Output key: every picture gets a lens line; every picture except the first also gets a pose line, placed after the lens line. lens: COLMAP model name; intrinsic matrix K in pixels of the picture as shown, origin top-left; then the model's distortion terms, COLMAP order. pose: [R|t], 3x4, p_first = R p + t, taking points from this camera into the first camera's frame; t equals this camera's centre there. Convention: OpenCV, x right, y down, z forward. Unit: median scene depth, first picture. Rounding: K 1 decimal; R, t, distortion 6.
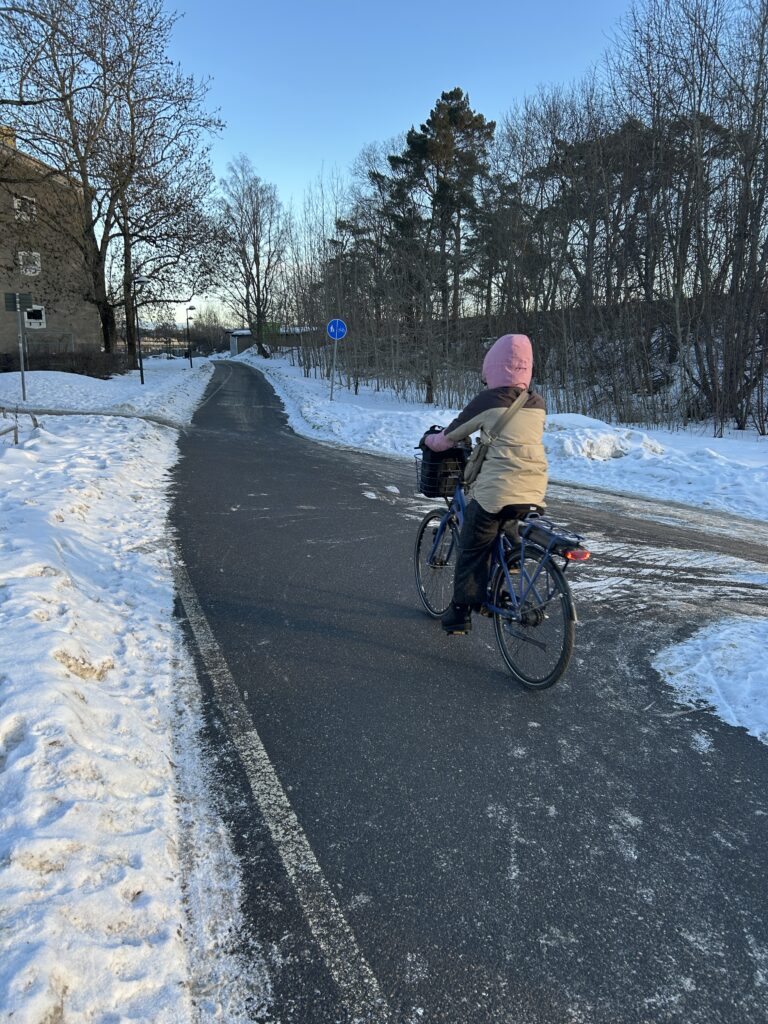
lens RADIAL K [[781.3, 0, 382.1], [0, 781.3, 510.7], [0, 0, 1]] dist [0.043440, -0.012110]
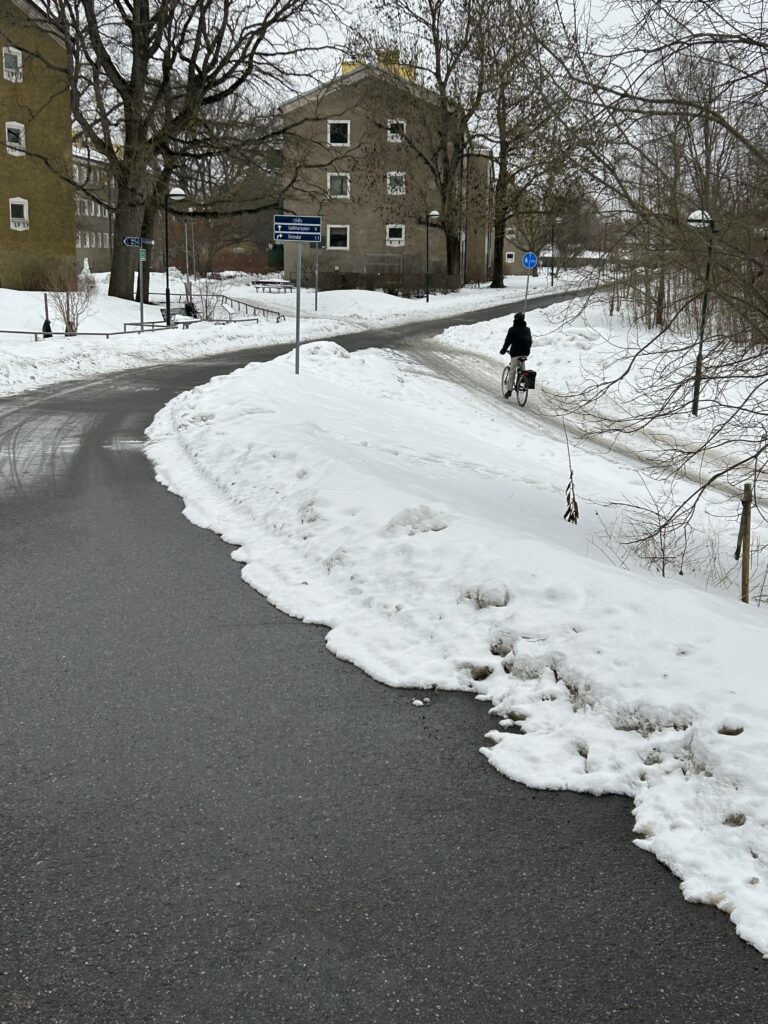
lens RADIAL K [[1345.1, 0, 384.0], [0, 1345.1, 512.5], [0, 0, 1]] dist [0.131413, 0.000000]
pose [[0.869078, 0.098808, -0.484706, 0.384625], [-0.105105, 0.994359, 0.014248, 0.076212], [0.483380, 0.038562, 0.874561, -0.460445]]
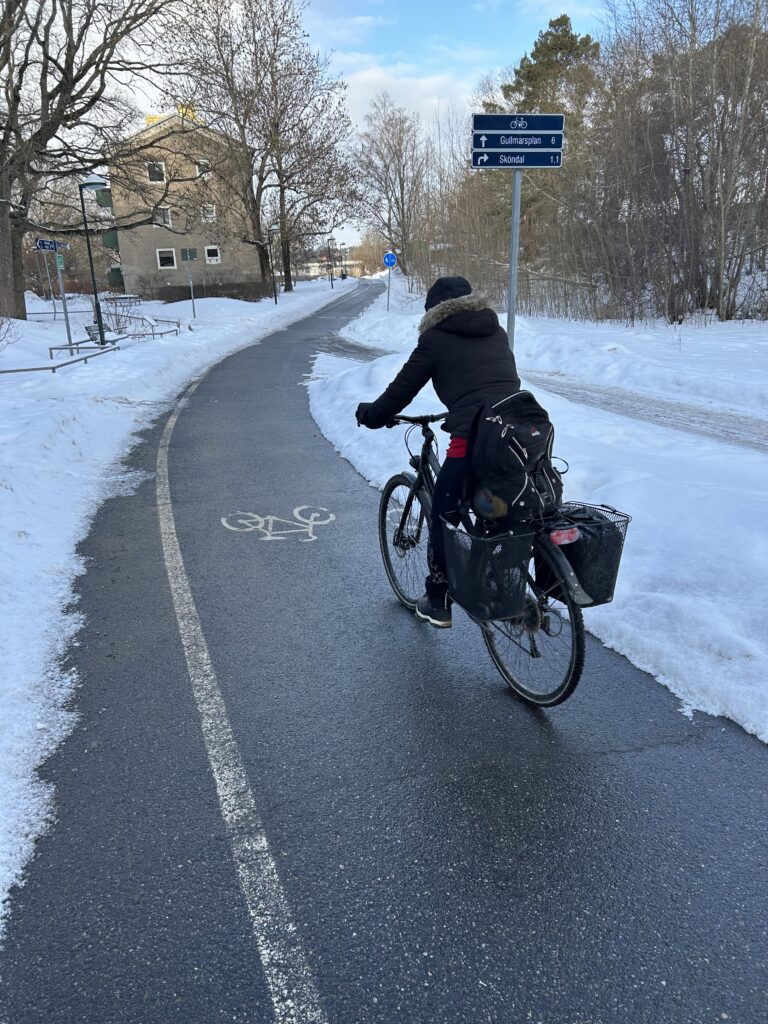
lens RADIAL K [[781.3, 0, 385.4], [0, 781.3, 511.0], [0, 0, 1]] dist [0.043440, -0.012110]
pose [[0.974289, 0.015608, -0.224759, 0.118104], [0.007881, 0.994626, 0.103233, 0.036295], [0.225163, -0.102351, 0.968930, -0.202005]]
